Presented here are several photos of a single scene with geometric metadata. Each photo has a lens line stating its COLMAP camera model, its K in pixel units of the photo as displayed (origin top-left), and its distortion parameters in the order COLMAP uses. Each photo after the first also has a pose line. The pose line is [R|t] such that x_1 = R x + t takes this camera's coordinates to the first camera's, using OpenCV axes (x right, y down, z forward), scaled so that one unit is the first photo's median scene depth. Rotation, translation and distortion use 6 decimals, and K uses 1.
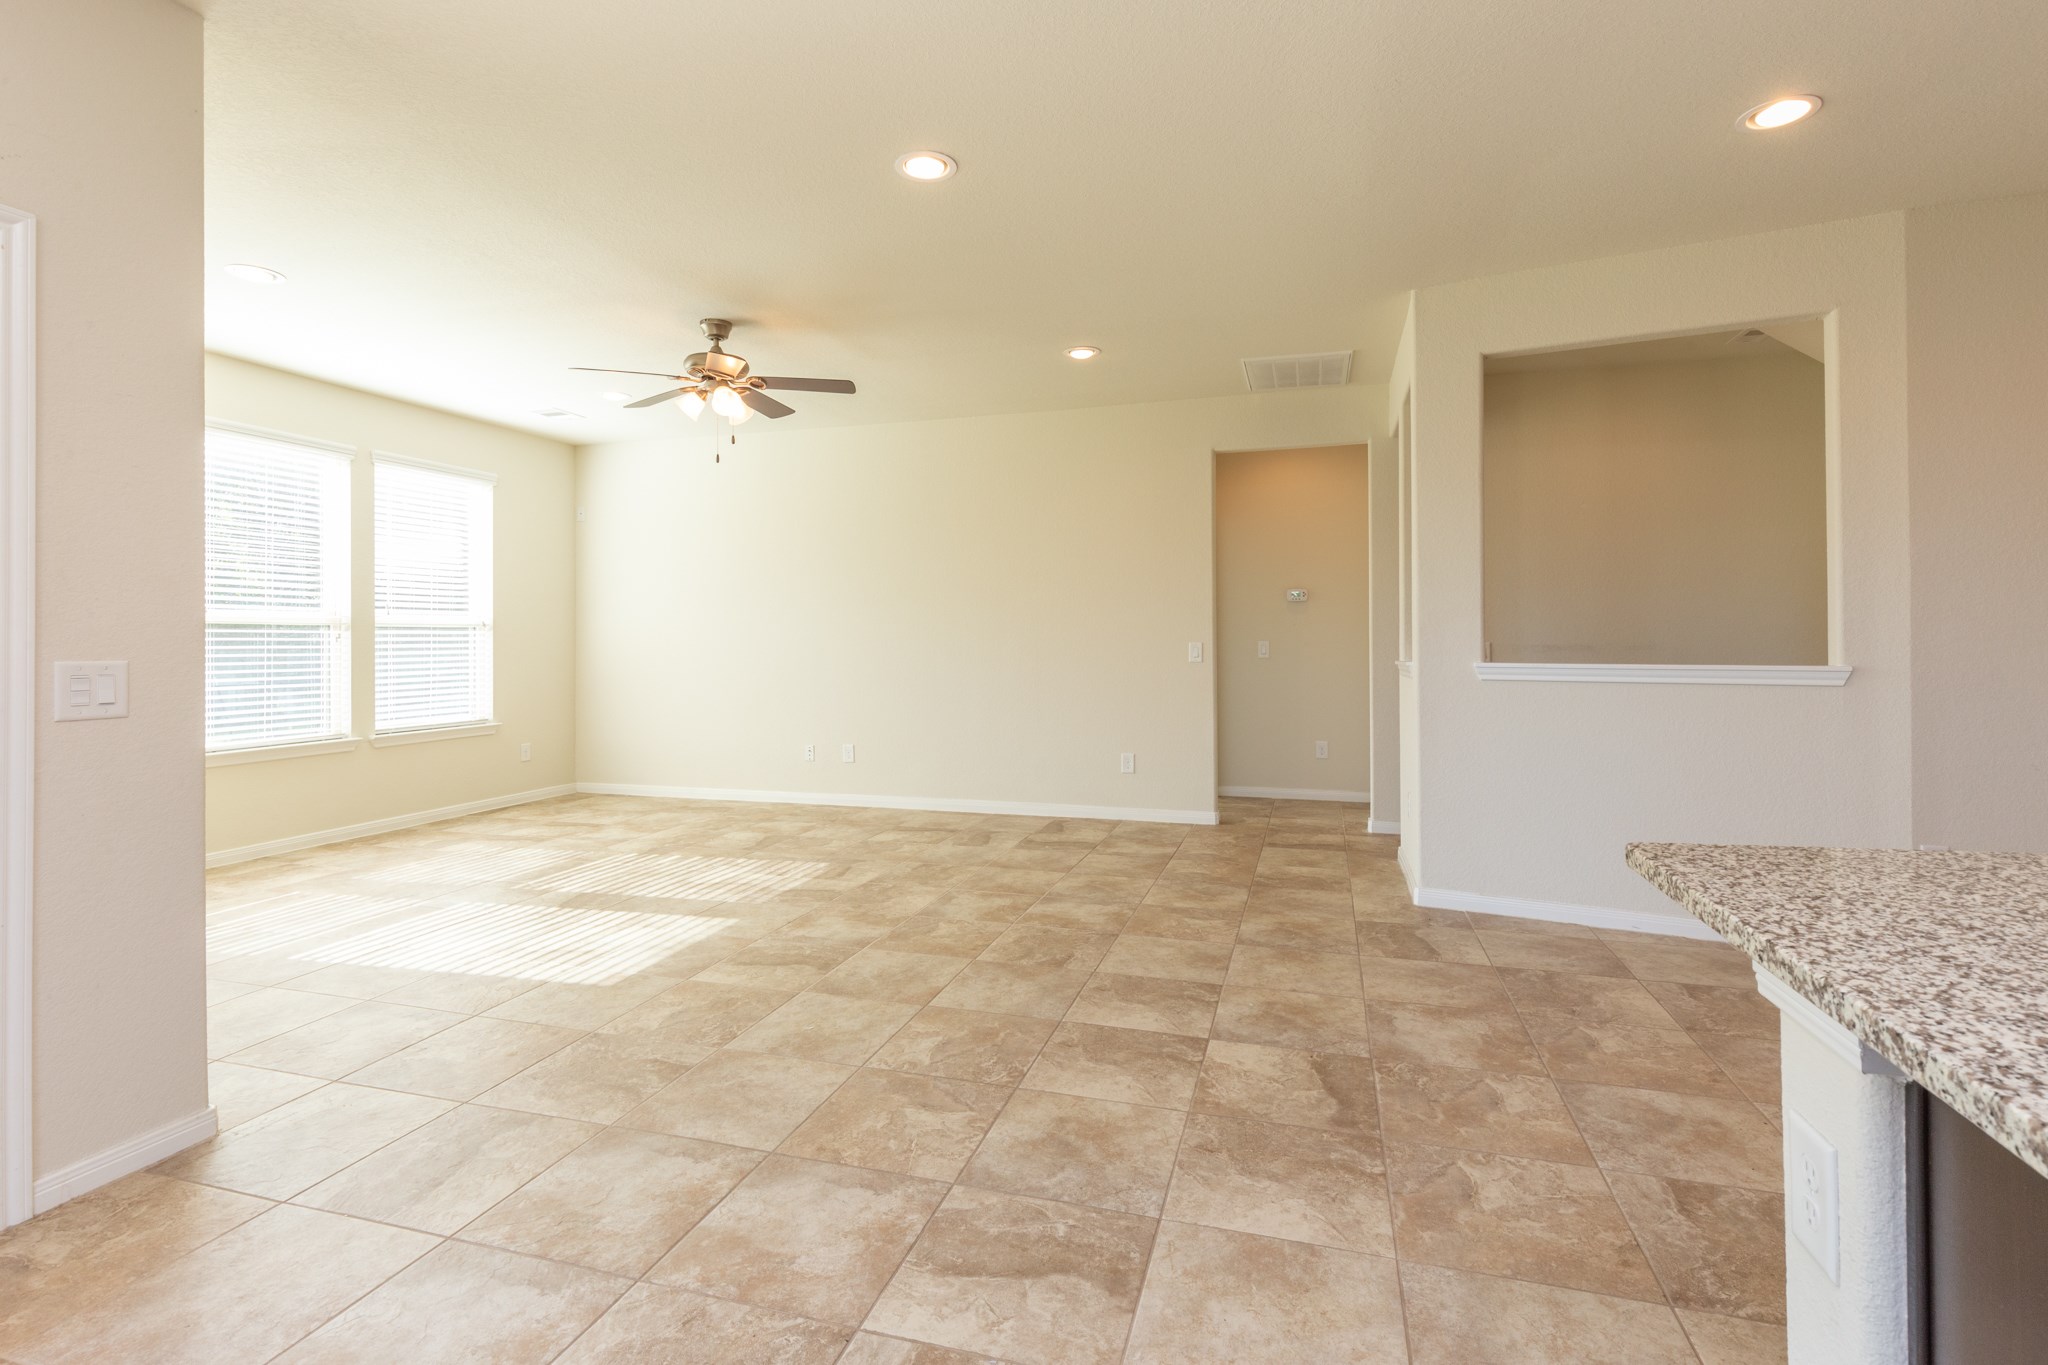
lens RADIAL K [[940.6, 0, 1024.7], [0, 940.6, 643.4], [0, 0, 1]] dist [0.004059, 0.001633]
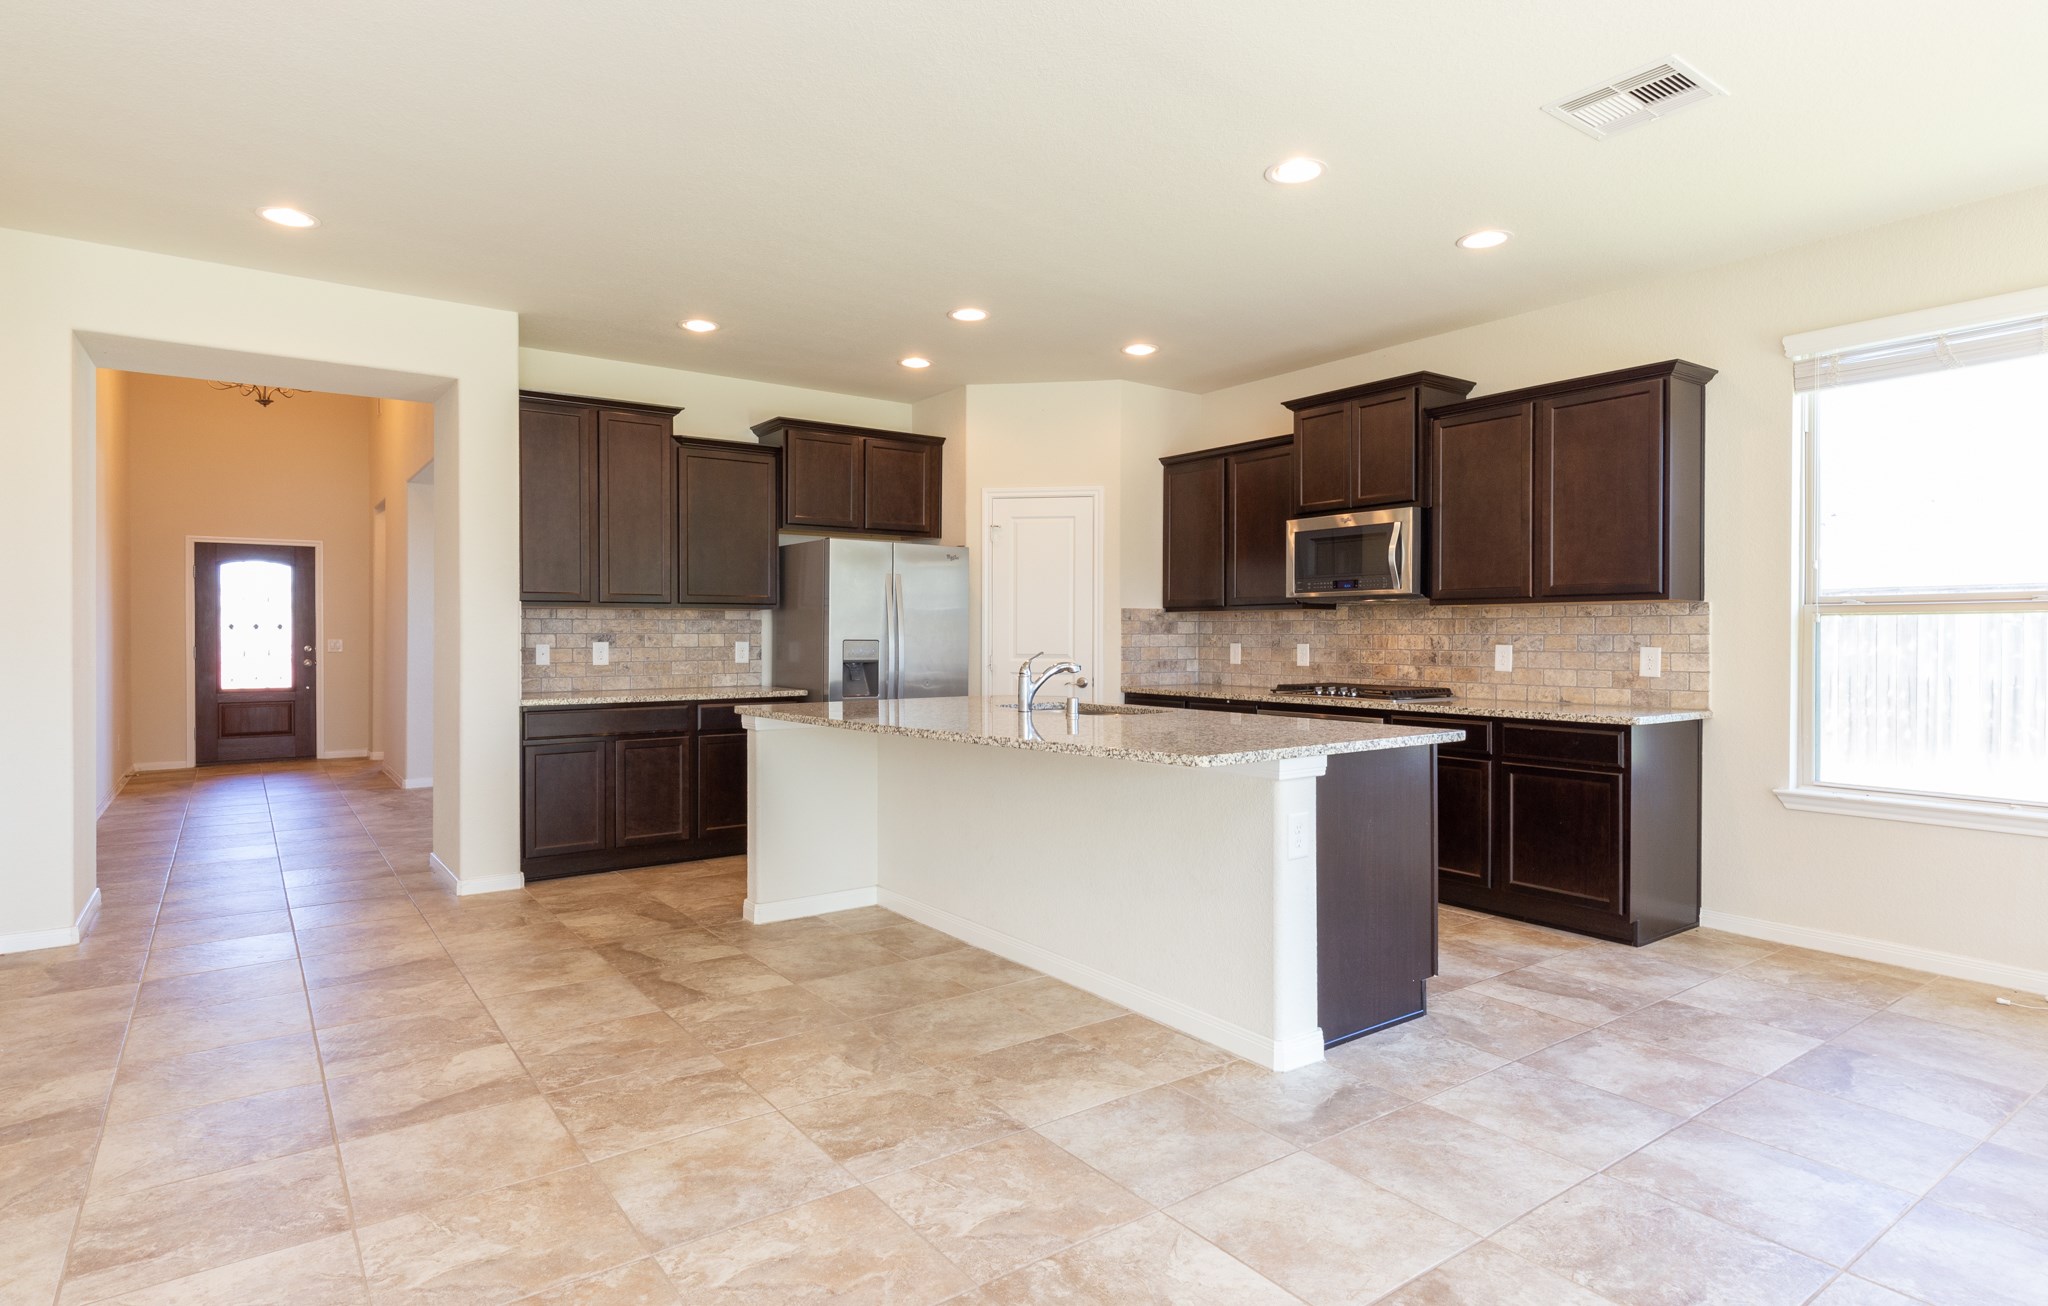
lens RADIAL K [[1117.9, 0, 1015.7], [0, 1117.9, 639.0], [0, 0, 1]] dist [0.010475, -0.002496]
pose [[-0.806817, 0.006285, 0.590767, -0.143189], [0.011558, 0.999920, 0.005147, -0.006060], [-0.590688, 0.010981, -0.806825, 1.290983]]
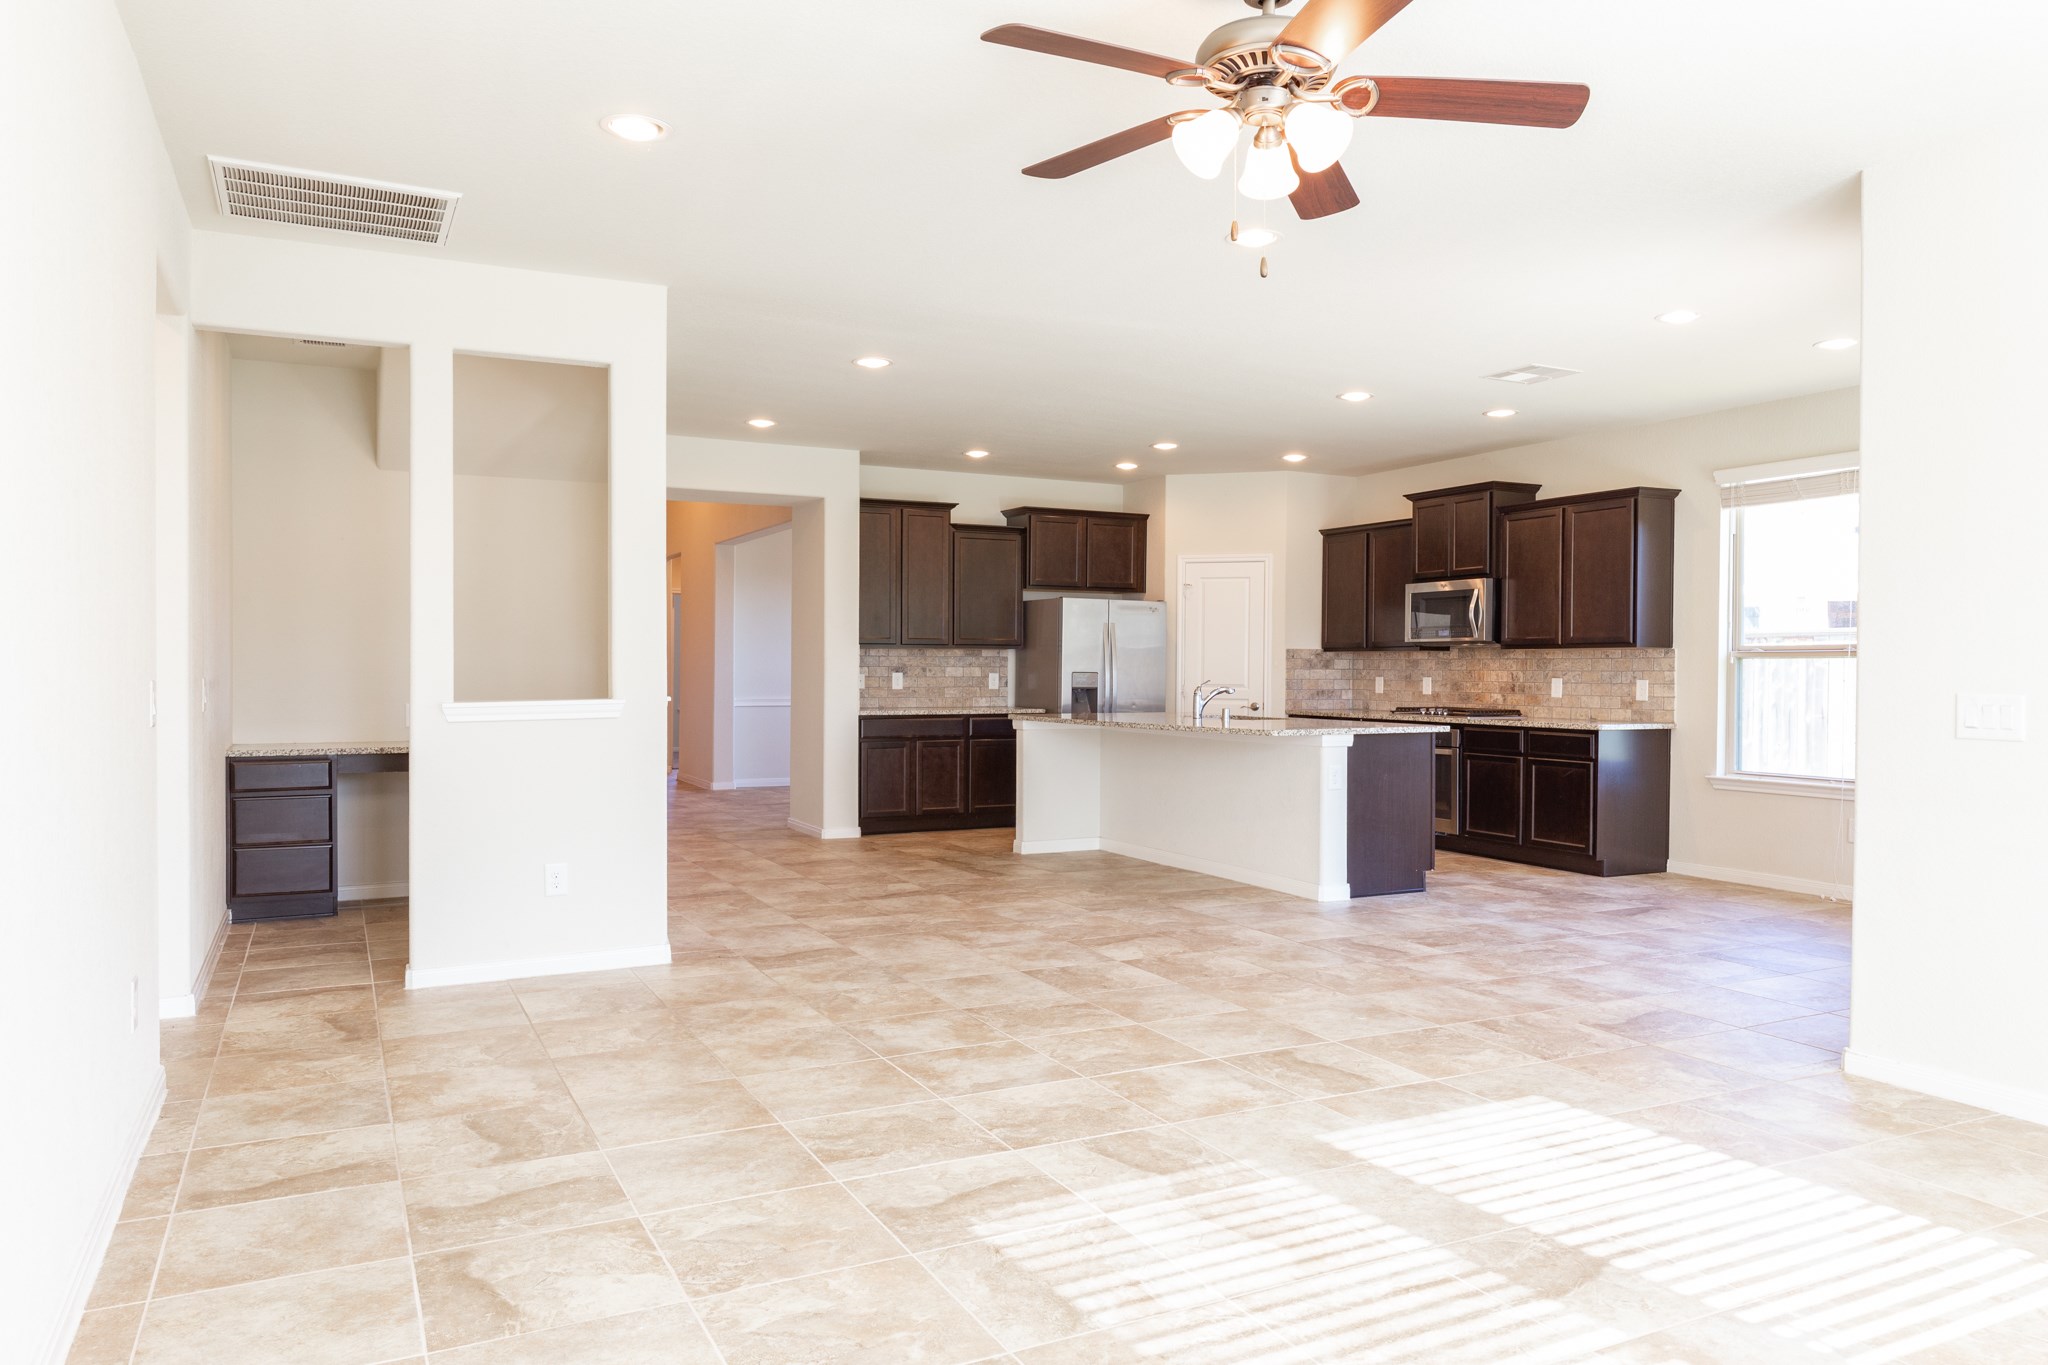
lens RADIAL K [[1506.5, 0, 1005.1], [0, 1506.5, 687.2], [0, 0, 1]] dist [0.002150, 0.000810]
pose [[-0.700658, -0.003996, 0.713486, -1.190302], [0.006308, 0.999911, 0.011795, -0.005039], [-0.713469, 0.012765, -0.700570, 2.517602]]
